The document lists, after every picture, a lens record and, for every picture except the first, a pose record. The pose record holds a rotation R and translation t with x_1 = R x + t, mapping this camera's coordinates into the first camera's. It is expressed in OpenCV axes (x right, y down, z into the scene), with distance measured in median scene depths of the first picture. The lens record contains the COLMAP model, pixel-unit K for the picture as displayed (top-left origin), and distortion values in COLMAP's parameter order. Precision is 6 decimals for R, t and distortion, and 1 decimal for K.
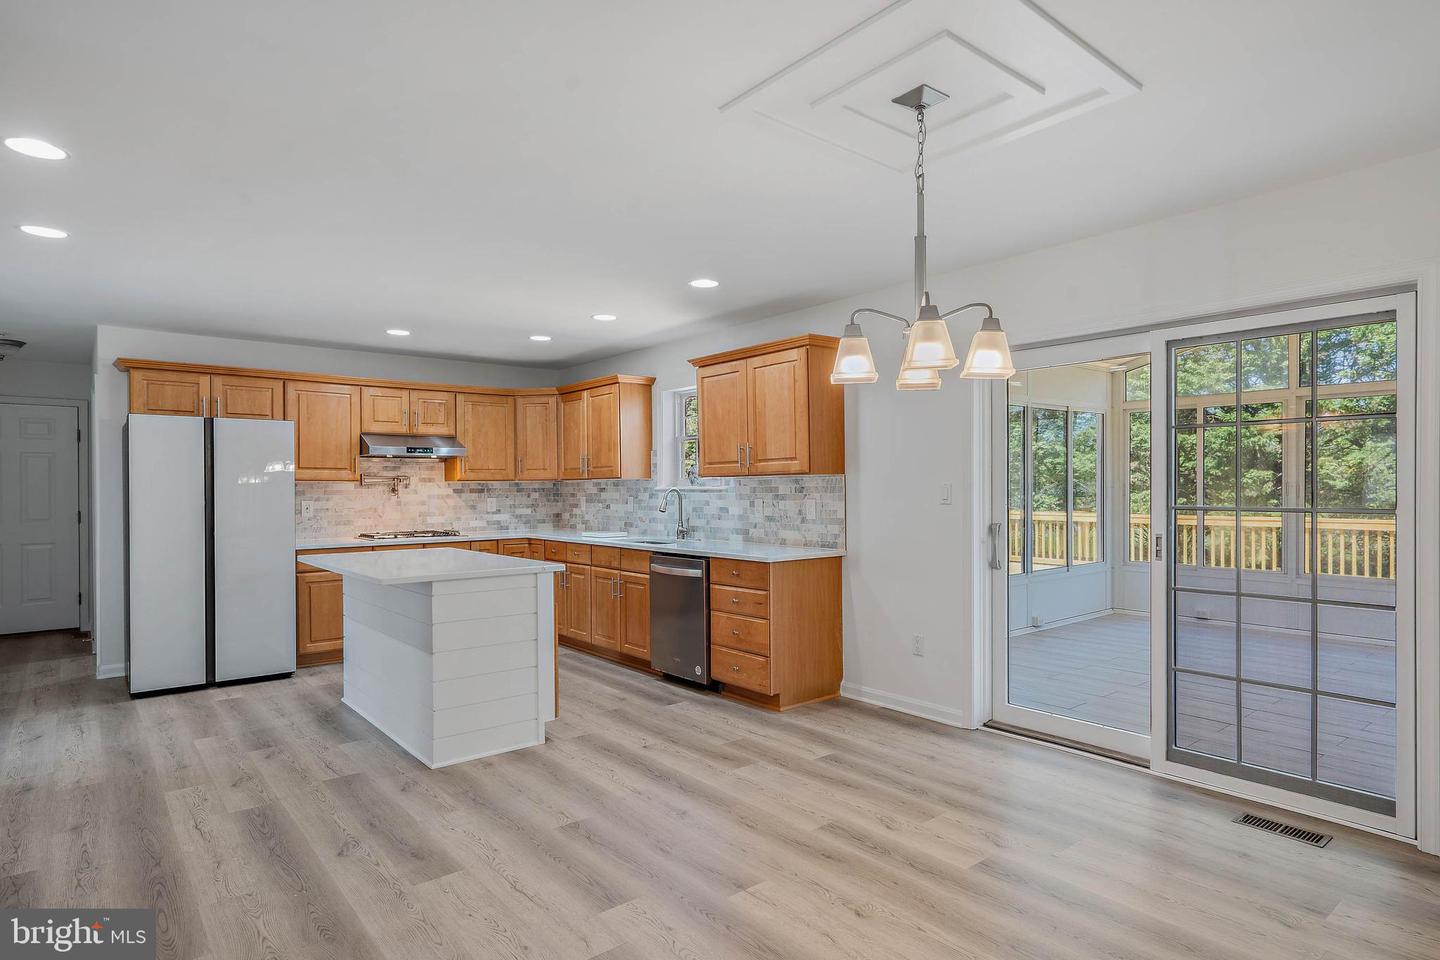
lens RADIAL K [[793.7, 0, 733.8], [0, 793.7, 487.0], [0, 0, 1]] dist [0.001442, 0.000777]
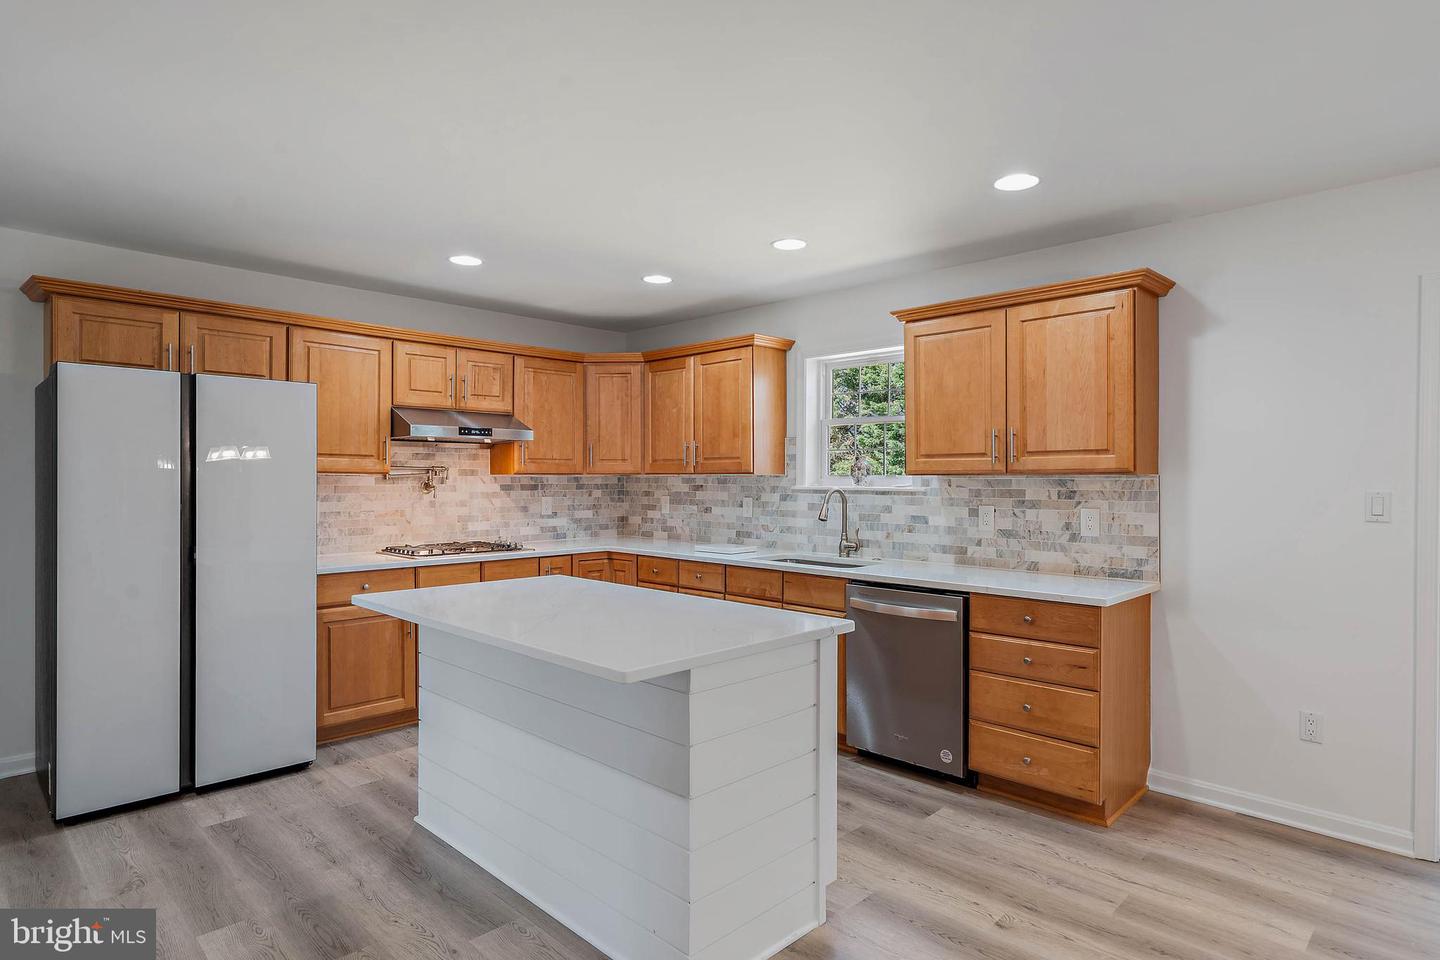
lens RADIAL K [[777.7, 0, 720.0], [0, 777.7, 480.0], [0, 0, 1]] dist [0.001101, 0.001398]
pose [[0.994809, 0.010632, 0.101207, -0.276659], [-0.010882, 0.999939, 0.001925, -0.007121], [-0.101180, -0.003016, 0.994864, 0.310356]]
